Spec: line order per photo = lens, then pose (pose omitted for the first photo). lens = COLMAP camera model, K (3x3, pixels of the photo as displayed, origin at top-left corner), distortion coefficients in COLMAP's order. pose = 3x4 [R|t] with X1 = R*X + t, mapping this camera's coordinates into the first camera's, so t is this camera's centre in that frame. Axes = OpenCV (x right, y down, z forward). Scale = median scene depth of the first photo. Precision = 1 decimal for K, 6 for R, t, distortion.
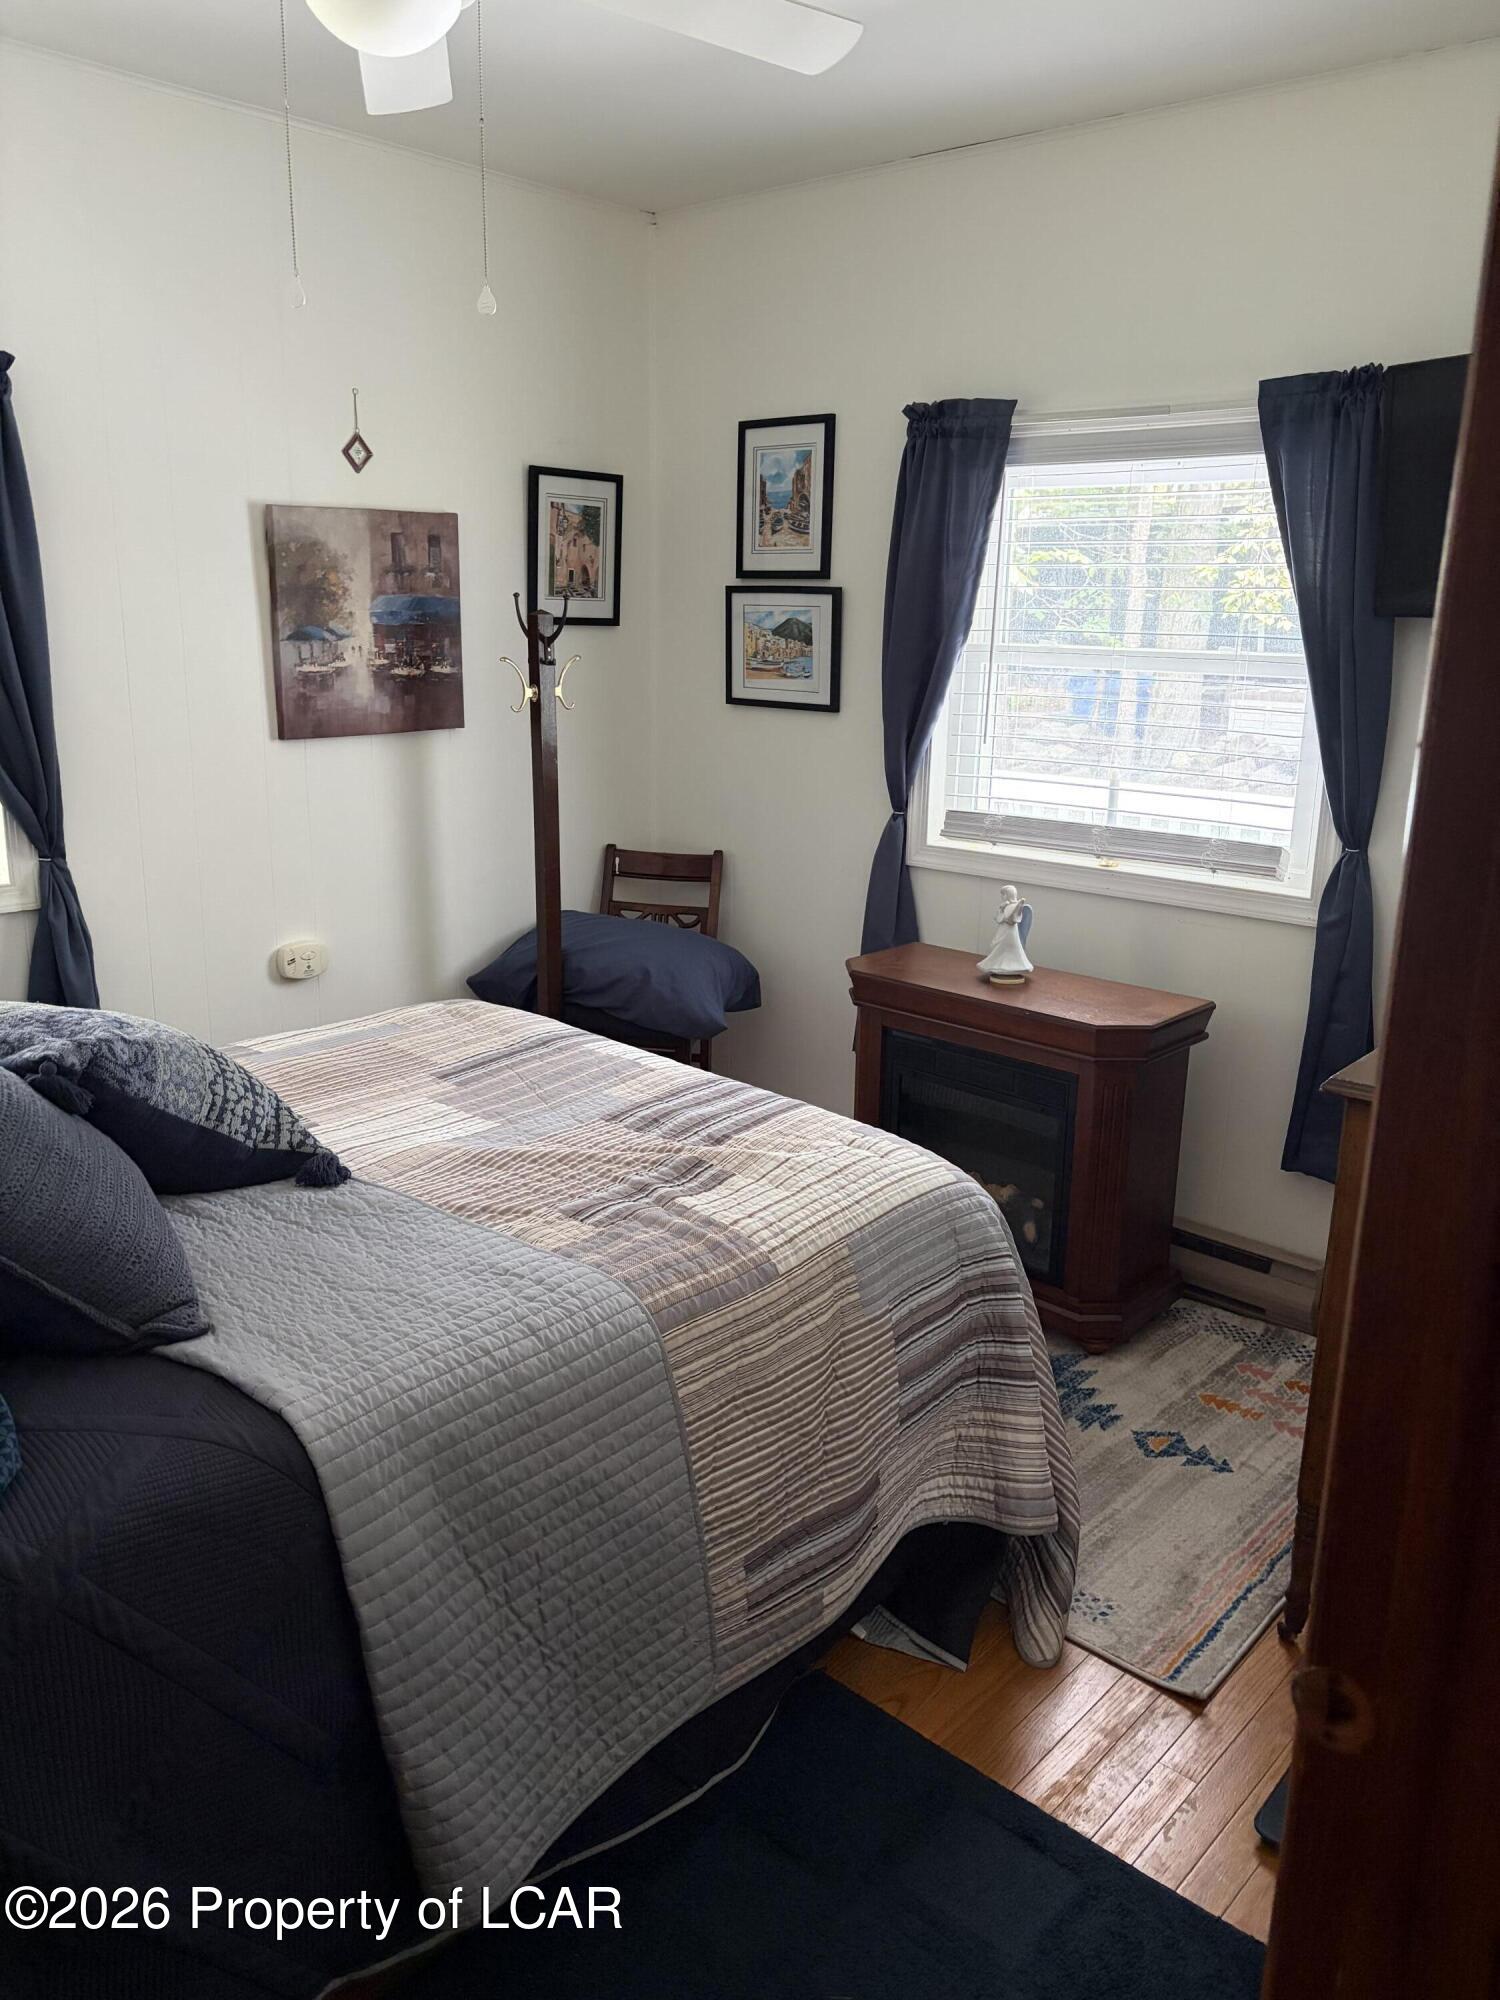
lens RADIAL K [[1510.5, 0, 751.5], [0, 1510.5, 1001.6], [0, 0, 1]] dist [0.042893, -0.048666]
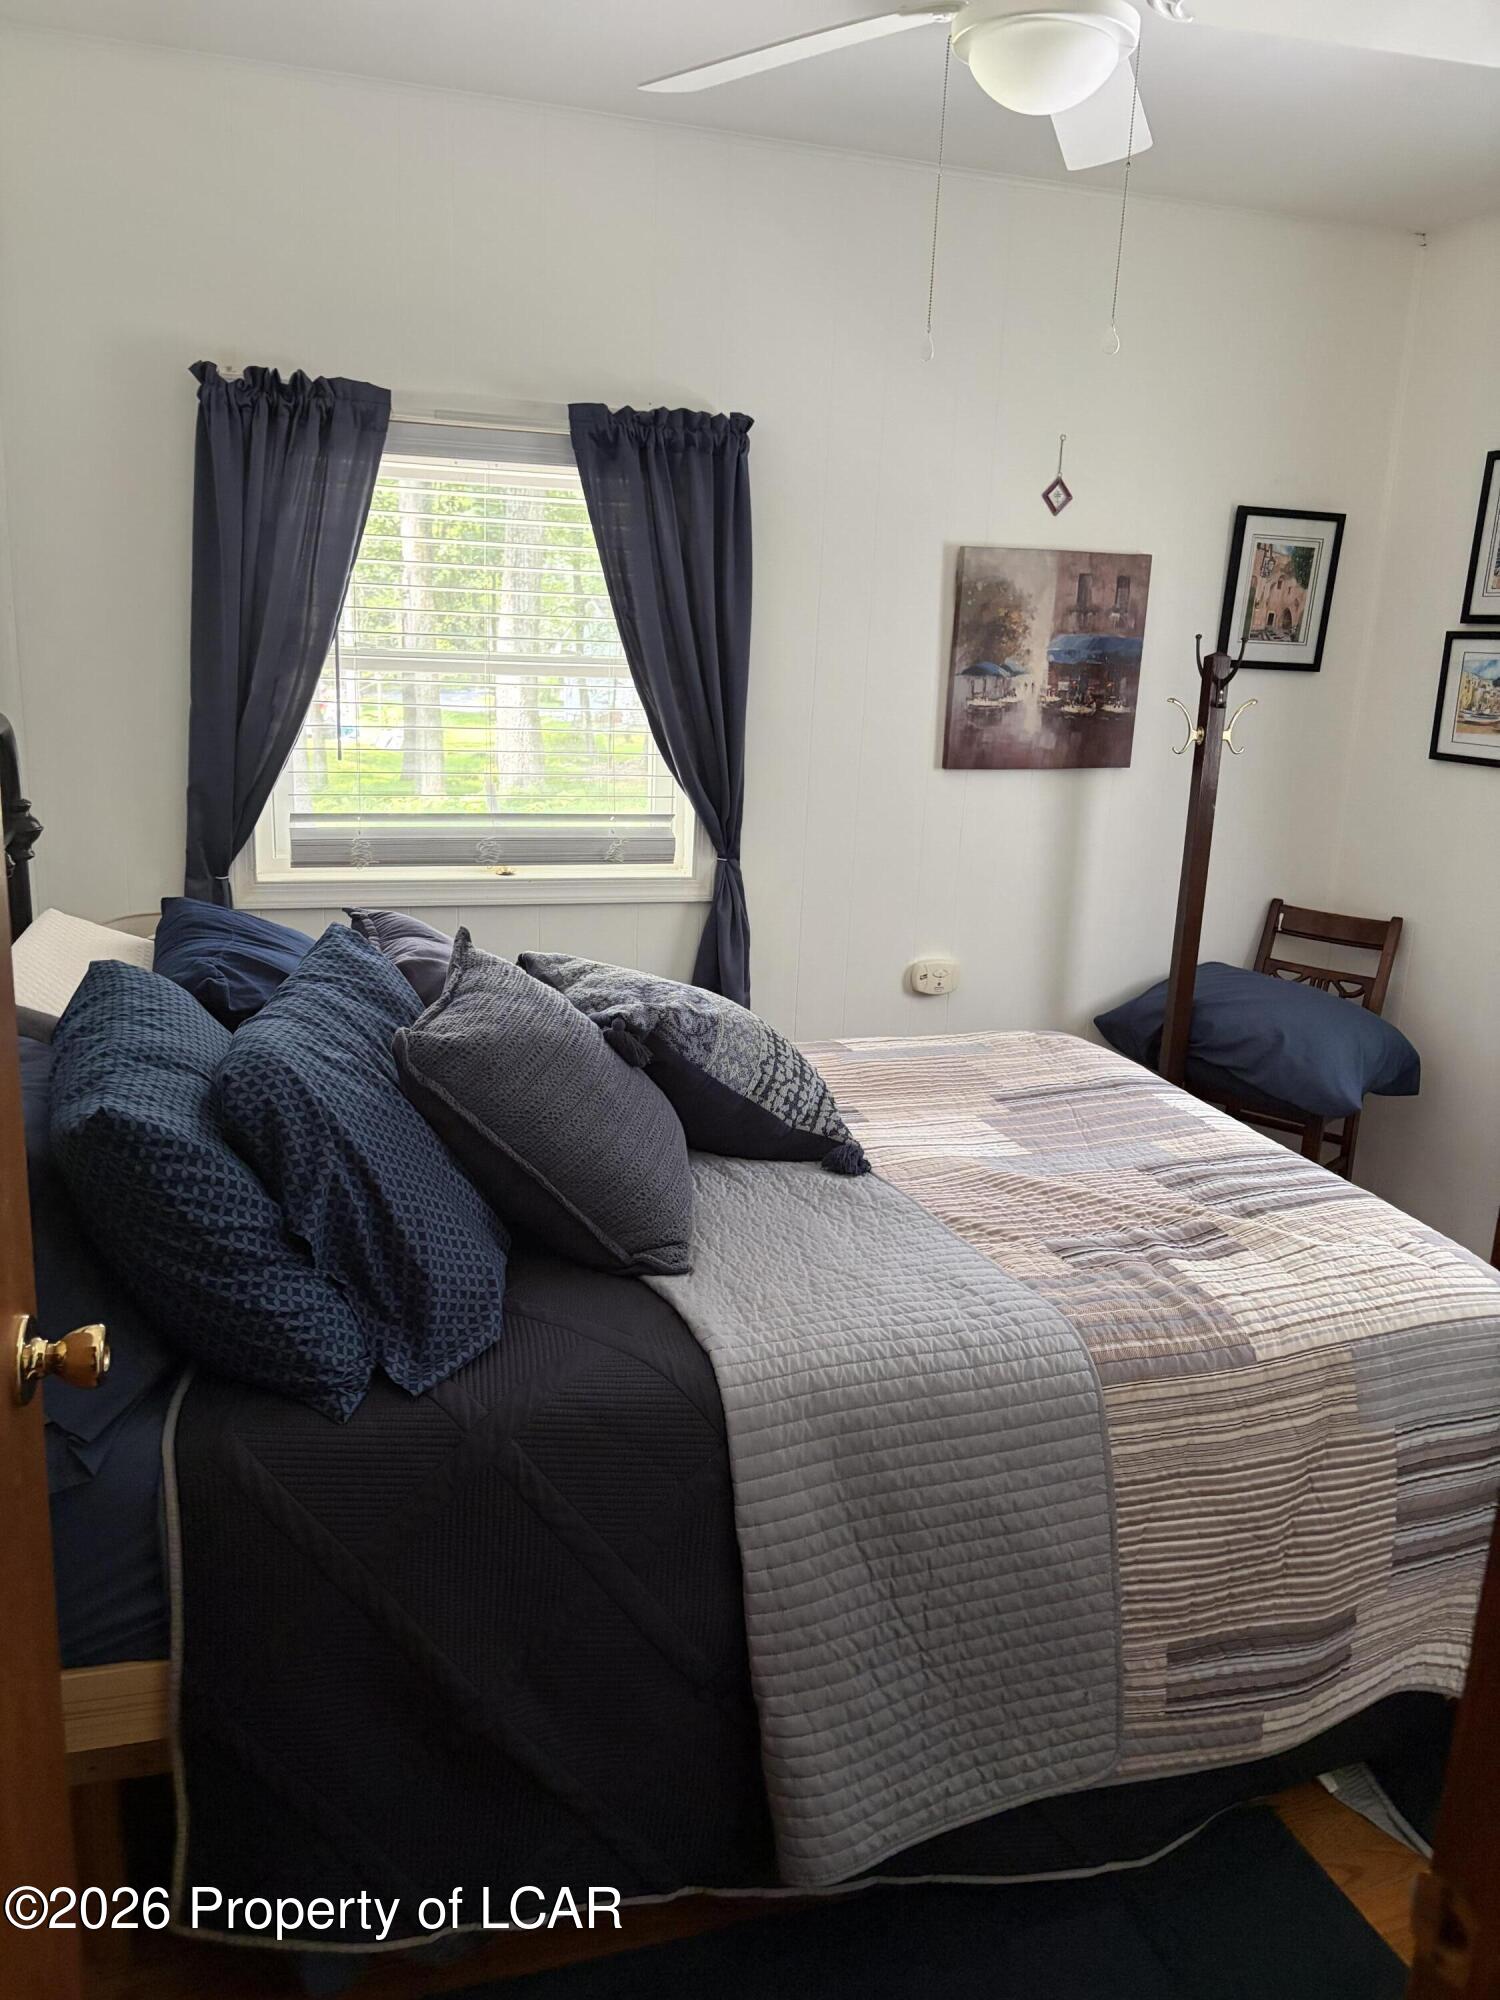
lens RADIAL K [[1510.5, 0, 737.5], [0, 1510.5, 1008.6], [0, 0, 1]] dist [0.042893, -0.048666]
pose [[0.870616, 0.139150, -0.471873, 0.132044], [-0.150592, 0.988502, 0.013653, 0.002037], [0.468347, 0.059174, 0.881561, 0.013946]]
